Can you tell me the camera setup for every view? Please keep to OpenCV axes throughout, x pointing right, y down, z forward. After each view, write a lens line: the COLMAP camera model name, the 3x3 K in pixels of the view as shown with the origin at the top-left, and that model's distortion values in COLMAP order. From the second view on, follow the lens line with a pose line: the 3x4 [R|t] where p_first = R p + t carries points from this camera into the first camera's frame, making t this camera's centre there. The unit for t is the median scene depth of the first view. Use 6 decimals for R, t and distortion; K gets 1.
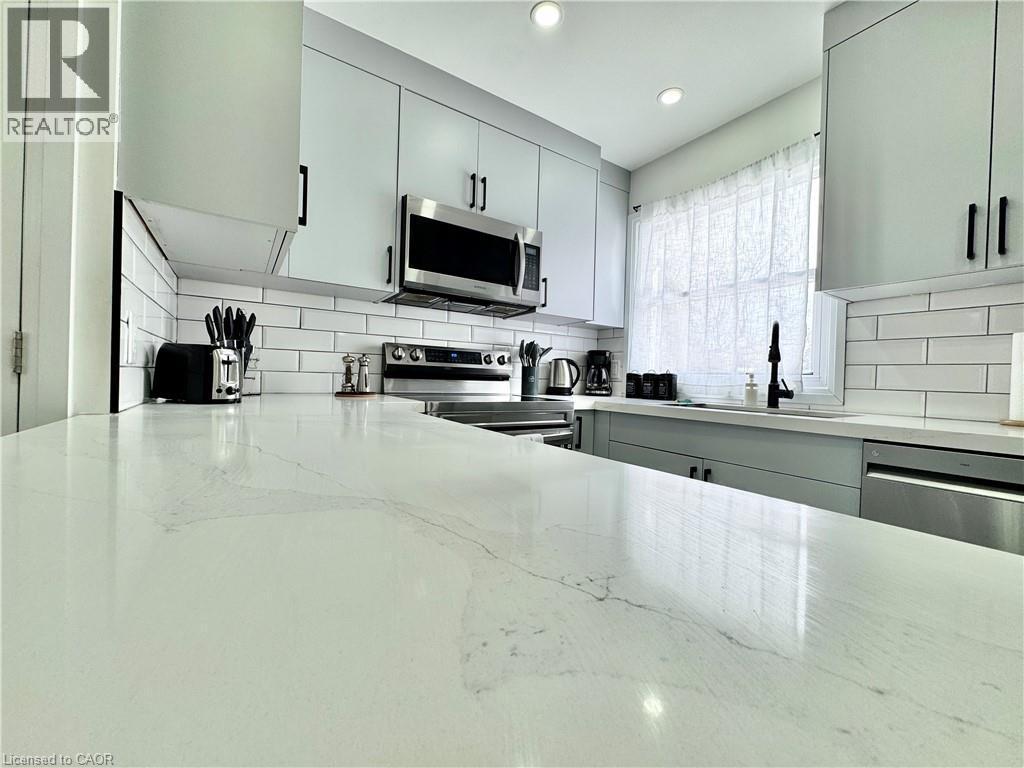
lens RADIAL K [[409.4, 0, 511.9], [0, 409.4, 383.9], [0, 0, 1]] dist [-0.000877, -0.001225]
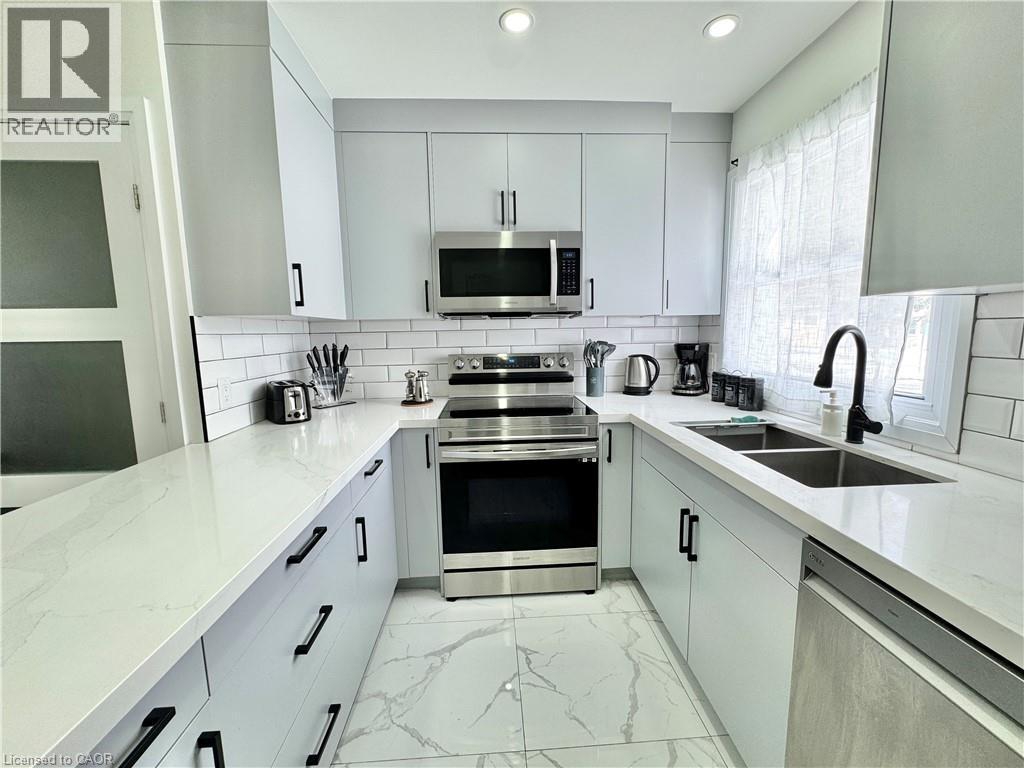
lens RADIAL K [[409.4, 0, 511.3], [0, 409.4, 383.9], [0, 0, 1]] dist [-0.000877, -0.001225]
pose [[0.861343, 0.018547, -0.507686, 0.436194], [0.038023, 0.994177, 0.100831, -0.127244], [0.506600, -0.106154, 0.855622, 0.074782]]
